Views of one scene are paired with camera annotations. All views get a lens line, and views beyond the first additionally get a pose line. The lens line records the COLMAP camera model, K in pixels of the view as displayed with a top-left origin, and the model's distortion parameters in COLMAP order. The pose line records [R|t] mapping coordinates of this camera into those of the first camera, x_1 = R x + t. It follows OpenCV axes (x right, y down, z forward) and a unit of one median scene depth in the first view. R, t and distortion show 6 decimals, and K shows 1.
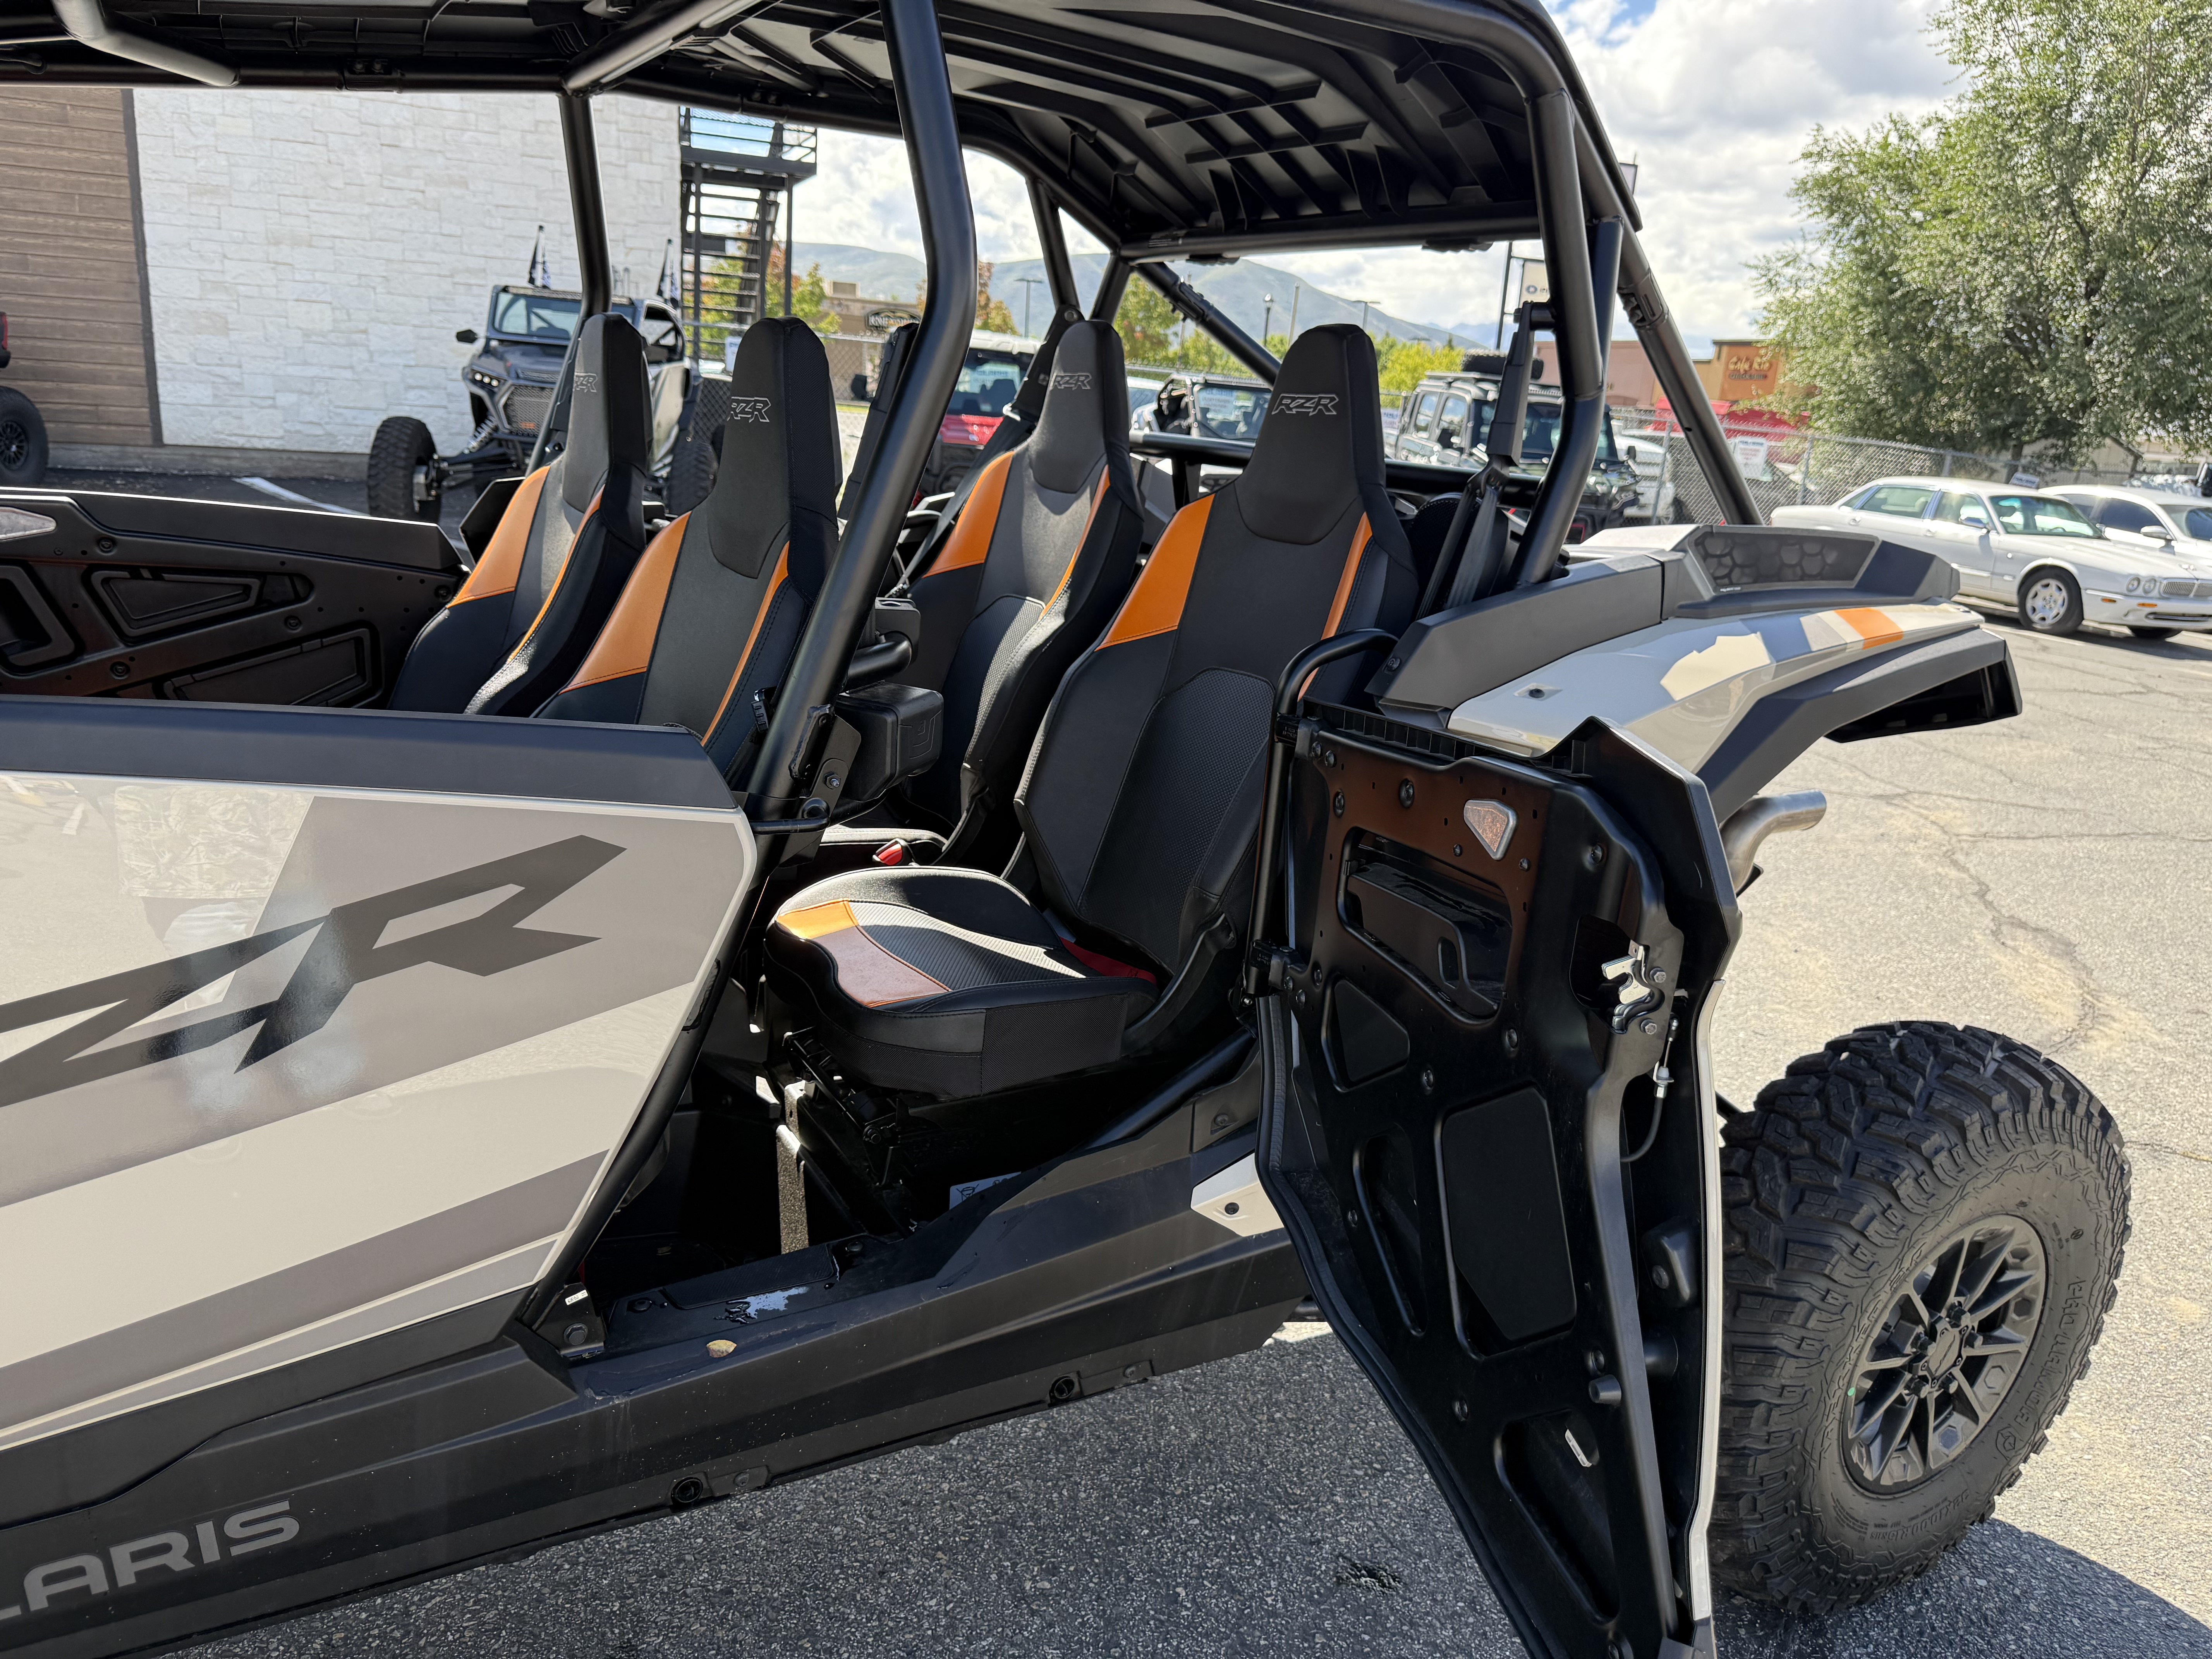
lens RADIAL K [[1575.1, 0, 1101.3], [0, 1575.1, 841.5], [0, 0, 1]] dist [0.024014, -0.035311]
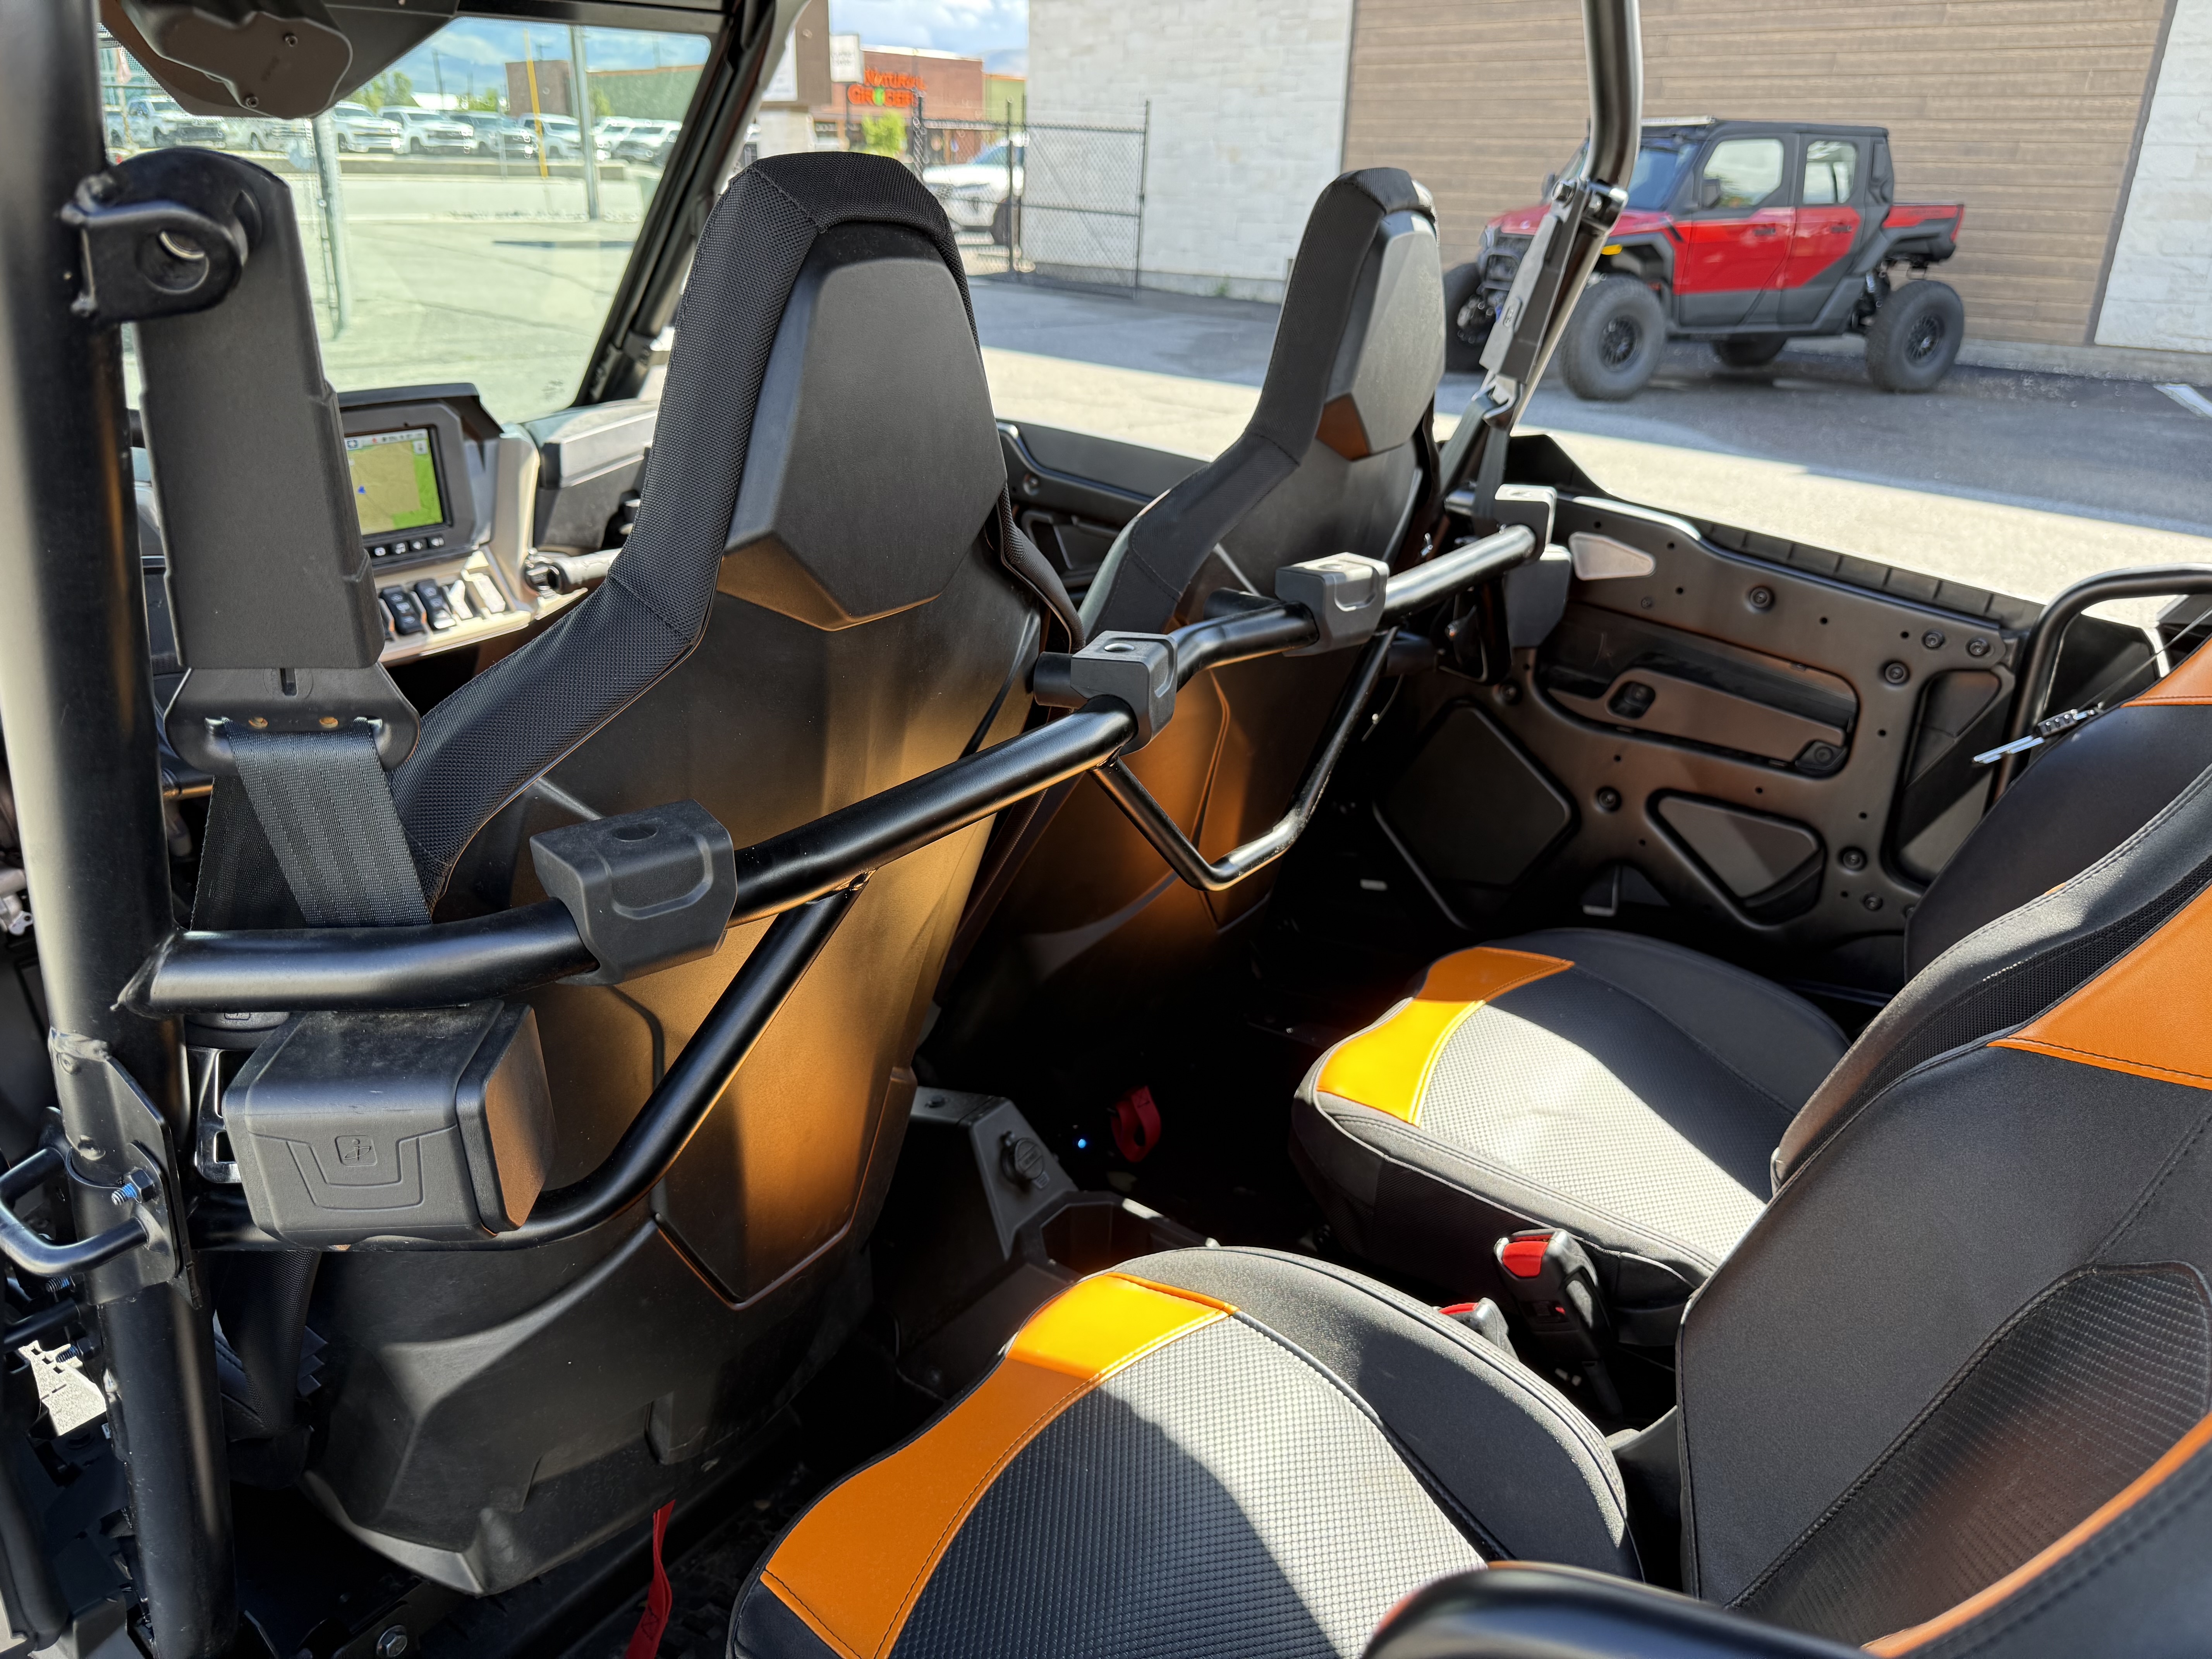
lens RADIAL K [[1575.1, 0, 1109.9], [0, 1575.1, 829.2], [0, 0, 1]] dist [0.024014, -0.035311]
pose [[0.428719, 0.288591, -0.856105, 0.030941], [-0.240800, 0.949830, 0.199597, -0.029654], [0.870756, 0.120579, 0.476702, 0.101520]]
